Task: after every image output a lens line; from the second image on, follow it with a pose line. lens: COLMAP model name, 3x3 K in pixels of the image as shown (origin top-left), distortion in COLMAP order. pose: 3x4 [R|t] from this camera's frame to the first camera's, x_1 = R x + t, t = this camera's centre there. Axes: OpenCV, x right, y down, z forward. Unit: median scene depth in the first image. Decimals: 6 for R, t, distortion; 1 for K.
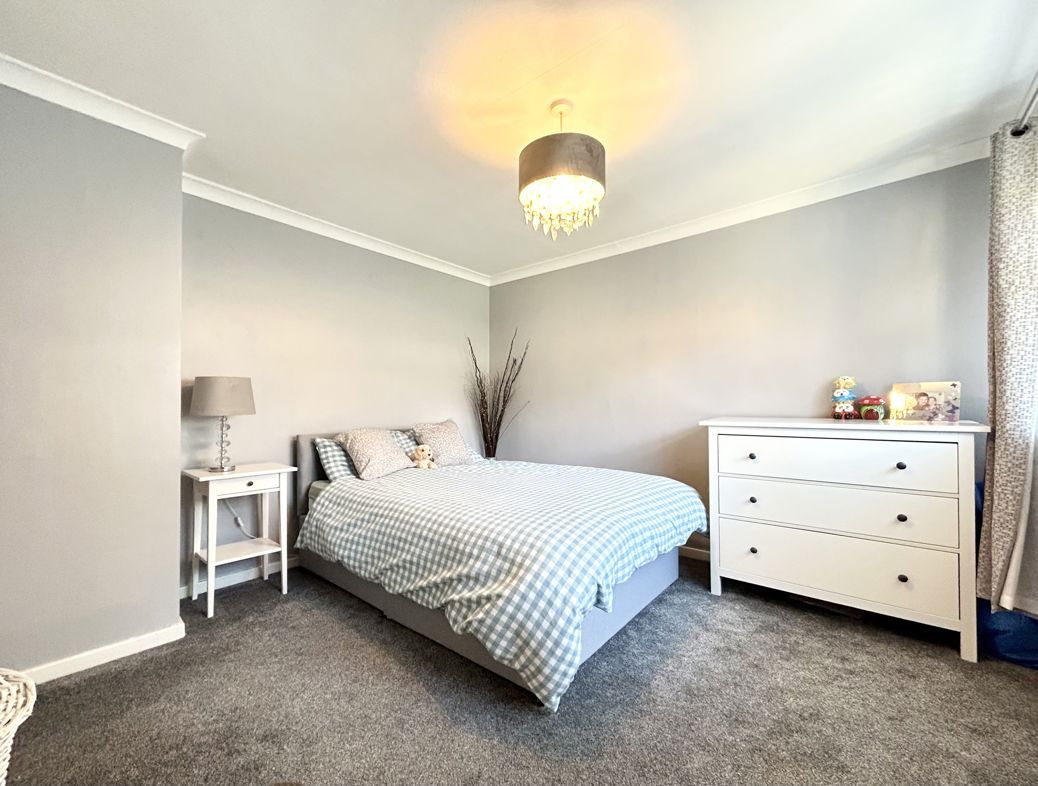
lens RADIAL K [[438.8, 0, 515.5], [0, 438.8, 406.5], [0, 0, 1]] dist [0.001673, 0.000168]
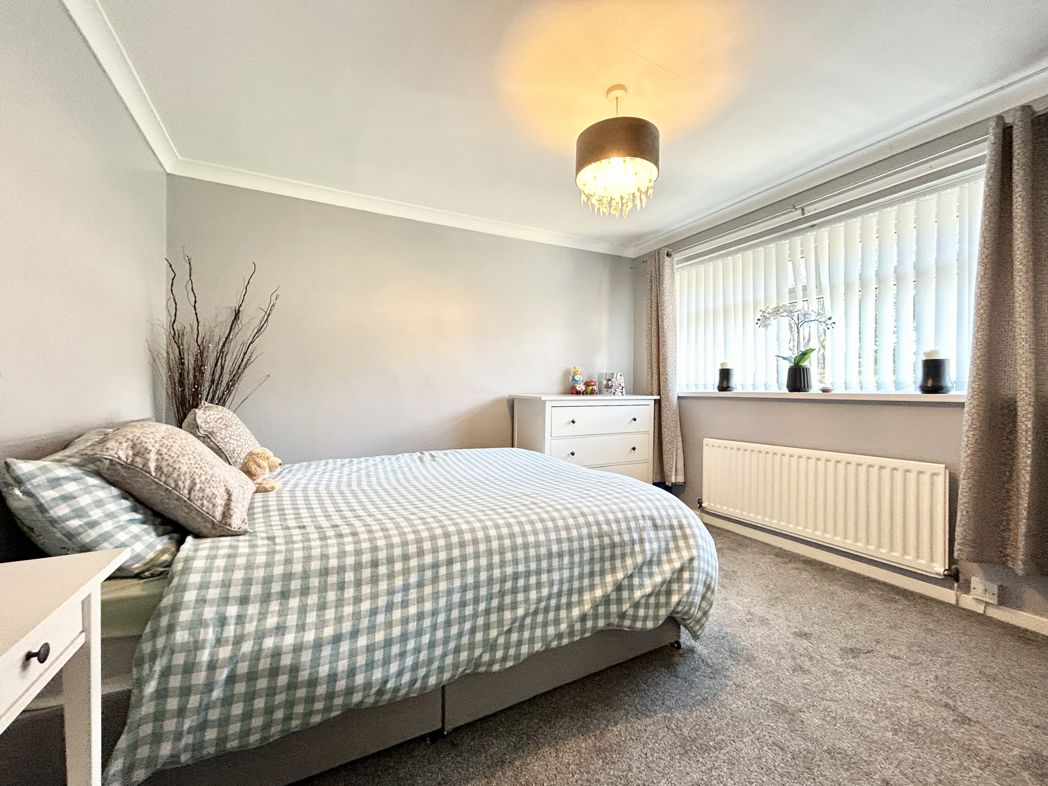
lens RADIAL K [[425.4, 0, 520.1], [0, 425.4, 394.0], [0, 0, 1]] dist [-0.001493, -0.000113]
pose [[0.372615, -0.001020, 0.927986, -0.838819], [0.000853, 0.999999, 0.000757, 0.031402], [-0.927986, 0.000509, 0.372615, 0.753244]]
